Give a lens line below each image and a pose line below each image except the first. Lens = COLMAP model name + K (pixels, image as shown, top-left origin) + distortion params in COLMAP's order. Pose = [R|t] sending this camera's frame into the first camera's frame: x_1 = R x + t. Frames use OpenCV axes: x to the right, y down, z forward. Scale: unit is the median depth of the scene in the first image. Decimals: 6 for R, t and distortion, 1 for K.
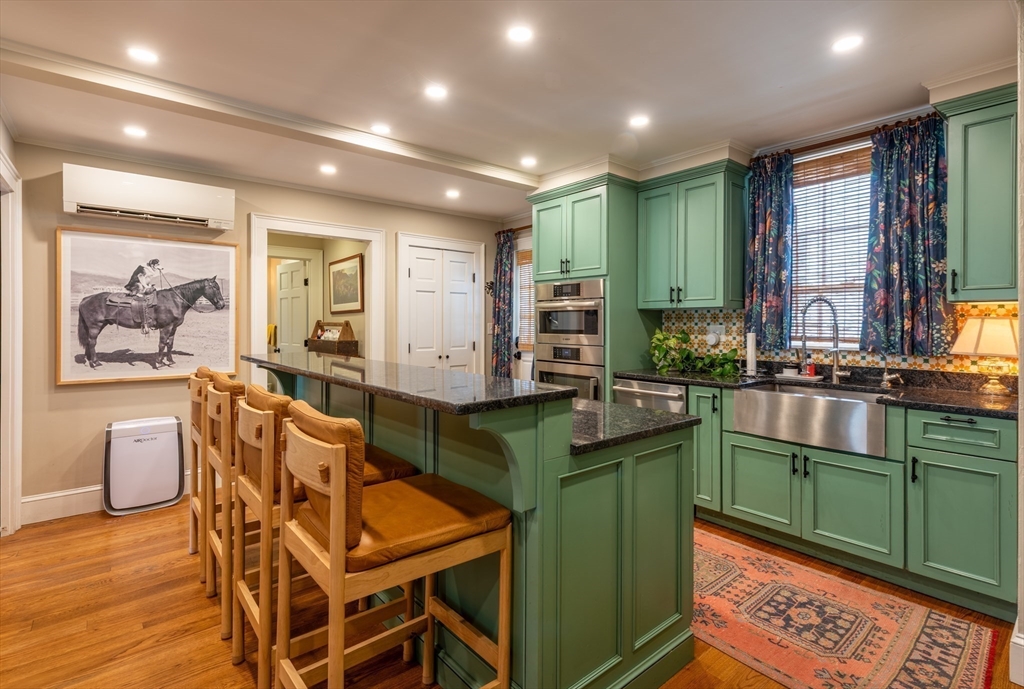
lens RADIAL K [[496.9, 0, 523.3], [0, 496.9, 322.1], [0, 0, 1]] dist [0.001934, 0.000363]
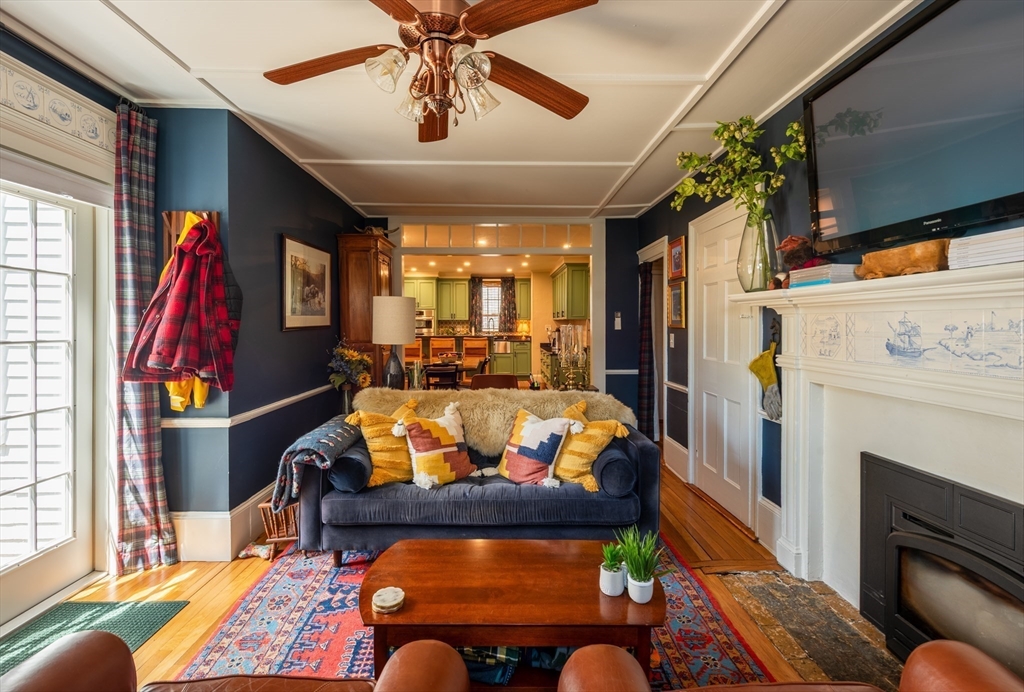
lens RADIAL K [[470.2, 0, 509.7], [0, 470.2, 328.9], [0, 0, 1]] dist [0.000632, -0.000159]
pose [[0.632815, -0.010305, 0.774234, -2.173994], [0.001594, 0.999927, 0.012005, -0.008069], [-0.774301, -0.006363, 0.632785, -1.450757]]
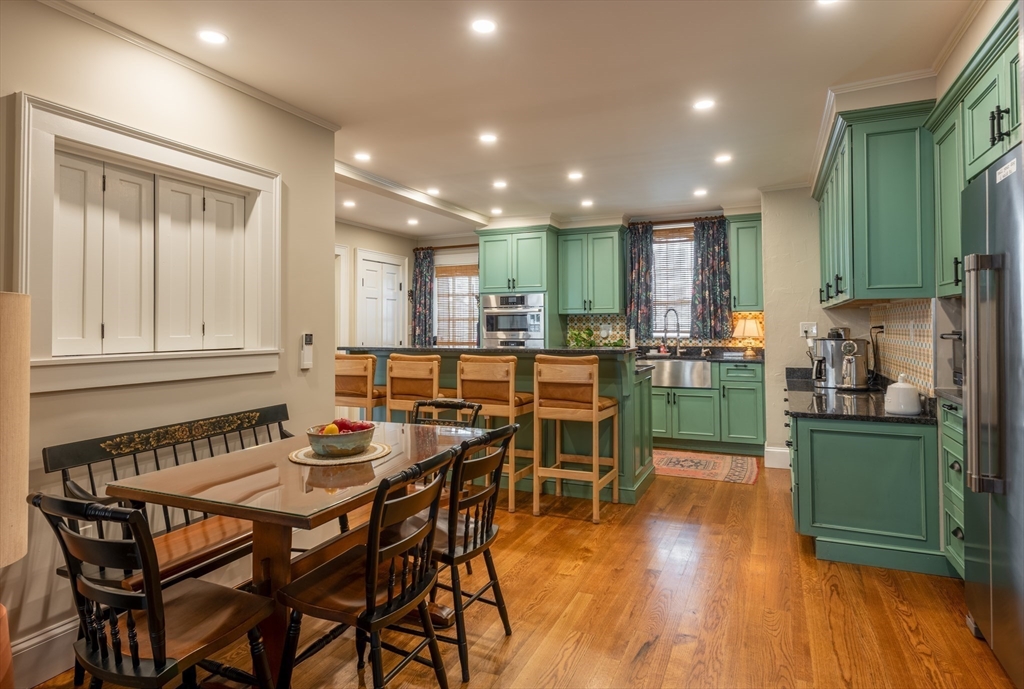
lens RADIAL K [[590.9, 0, 507.9], [0, 590.9, 308.1], [0, 0, 1]] dist [0.050367, -0.000001]
pose [[0.904555, 0.007407, 0.426292, -0.846321], [0.006627, 0.999484, -0.031429, 0.013356], [-0.426305, 0.031255, 0.904039, -0.679316]]
